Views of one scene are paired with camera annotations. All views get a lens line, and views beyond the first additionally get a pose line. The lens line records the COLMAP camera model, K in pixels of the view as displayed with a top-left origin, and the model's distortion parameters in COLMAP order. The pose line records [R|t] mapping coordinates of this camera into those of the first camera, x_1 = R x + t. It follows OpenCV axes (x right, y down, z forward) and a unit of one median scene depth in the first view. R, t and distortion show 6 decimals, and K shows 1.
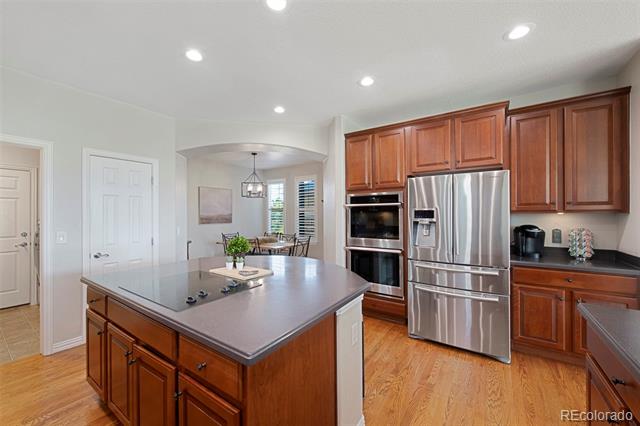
lens RADIAL K [[252.0, 0, 321.6], [0, 252.0, 214.9], [0, 0, 1]] dist [0.001014, 0.000370]
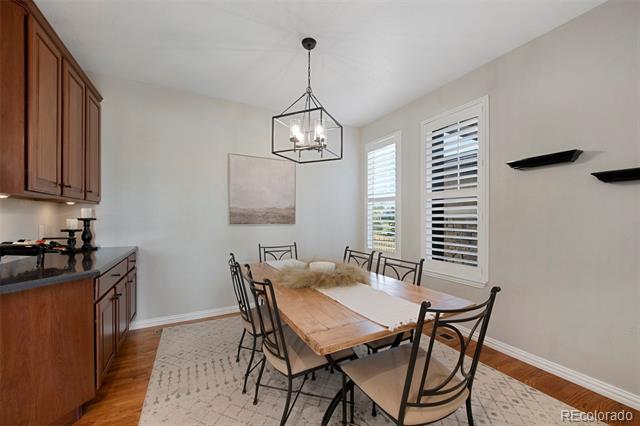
lens RADIAL K [[252.0, 0, 321.9], [0, 252.0, 216.9], [0, 0, 1]] dist [0.001014, 0.000370]
pose [[0.888818, 0.008988, -0.458172, -0.060005], [-0.009961, 0.999950, 0.000293, 0.016191], [0.458152, 0.004303, 0.888864, 0.553077]]
